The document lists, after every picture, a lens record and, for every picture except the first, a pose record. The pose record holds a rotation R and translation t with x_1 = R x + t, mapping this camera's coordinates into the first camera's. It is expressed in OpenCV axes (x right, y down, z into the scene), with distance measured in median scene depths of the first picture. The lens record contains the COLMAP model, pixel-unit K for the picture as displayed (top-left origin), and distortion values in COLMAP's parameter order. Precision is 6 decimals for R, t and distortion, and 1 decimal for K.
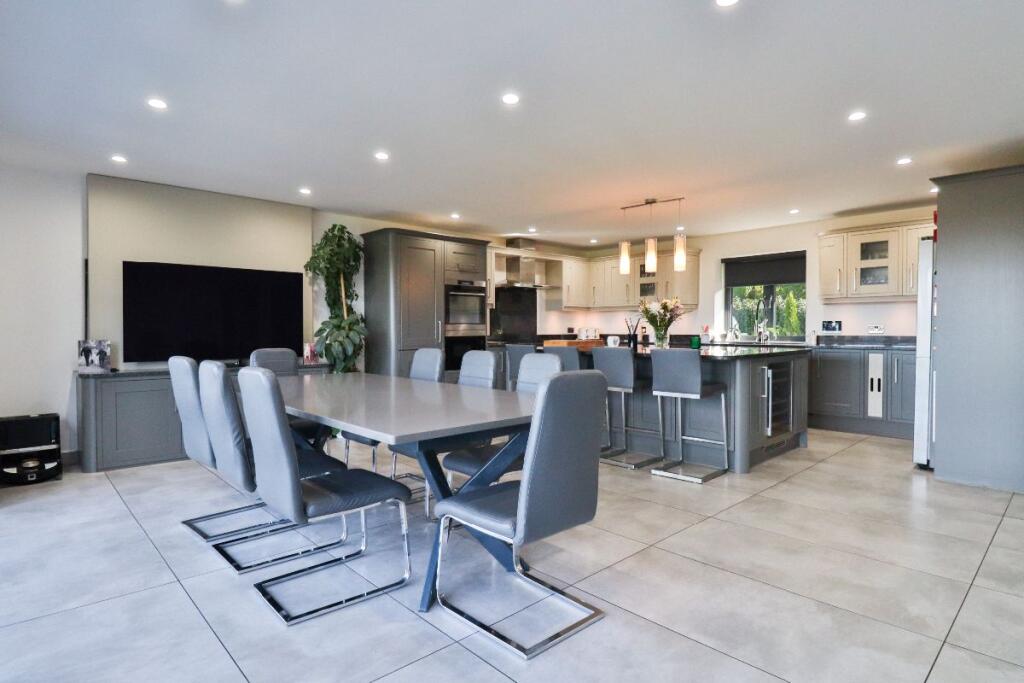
lens RADIAL K [[549.2, 0, 510.3], [0, 549.2, 339.4], [0, 0, 1]] dist [-0.033129, -0.000657]
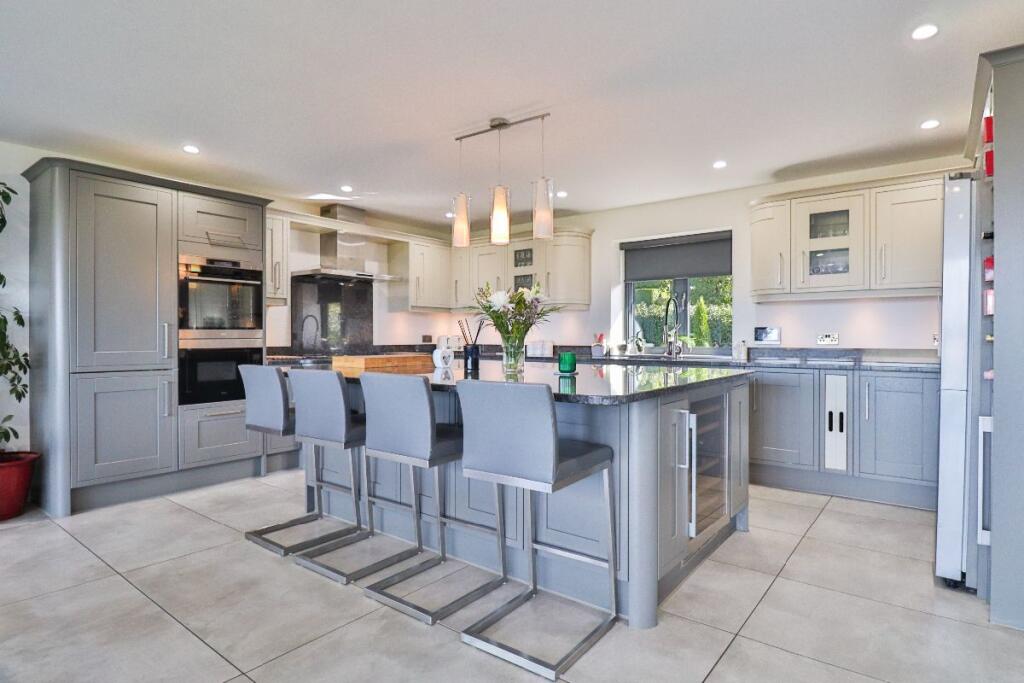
lens RADIAL K [[549.2, 0, 516.7], [0, 549.2, 339.6], [0, 0, 1]] dist [-0.033129, -0.000657]
pose [[0.986763, 0.003142, 0.162141, 0.153879], [-0.000697, 0.999885, -0.015138, -0.006383], [-0.162170, 0.014825, 0.986652, 0.350583]]
